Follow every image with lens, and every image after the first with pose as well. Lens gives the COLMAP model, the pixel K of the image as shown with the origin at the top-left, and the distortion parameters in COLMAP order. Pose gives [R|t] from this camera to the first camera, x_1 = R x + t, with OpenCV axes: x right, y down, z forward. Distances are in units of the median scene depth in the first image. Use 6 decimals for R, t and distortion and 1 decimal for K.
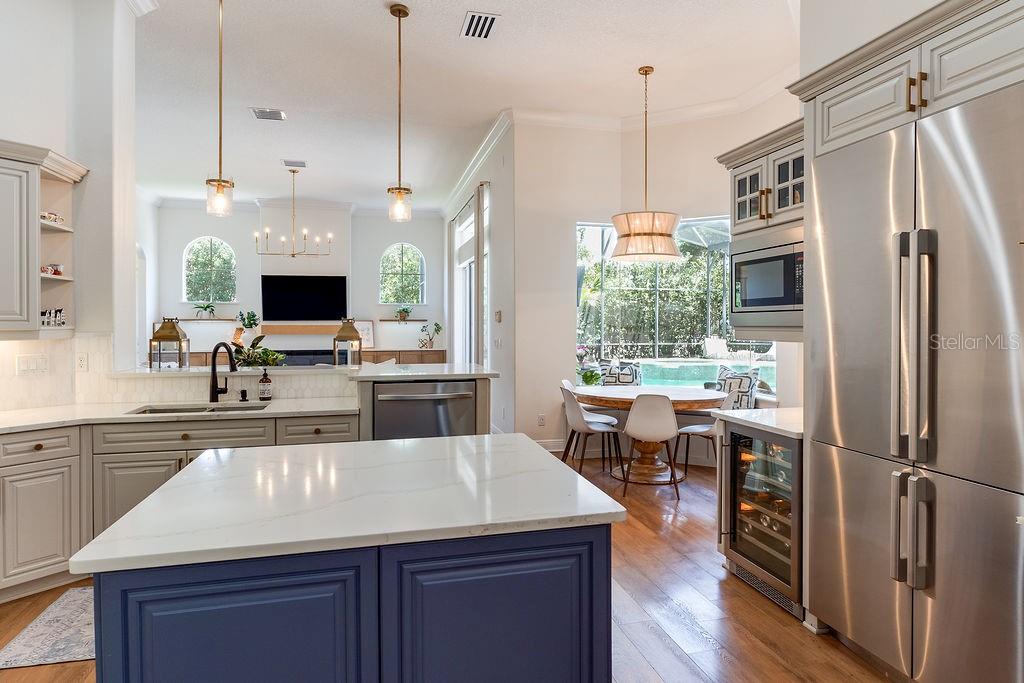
lens RADIAL K [[592.0, 0, 514.7], [0, 592.0, 328.6], [0, 0, 1]] dist [-0.000988, -0.000738]
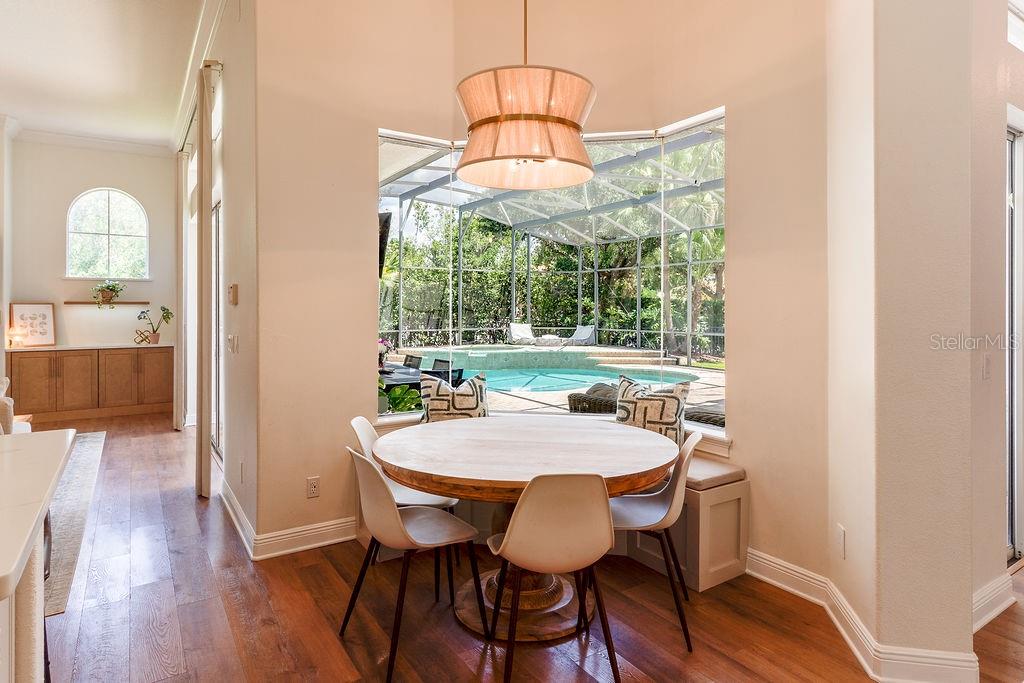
lens RADIAL K [[586.2, 0, 511.2], [0, 586.2, 308.1], [0, 0, 1]] dist [-0.000458, 0.000310]
pose [[0.941762, -0.001280, 0.336277, 0.015389], [0.003608, 0.999974, -0.006298, -0.001820], [-0.336261, 0.007145, 0.941742, 0.186779]]
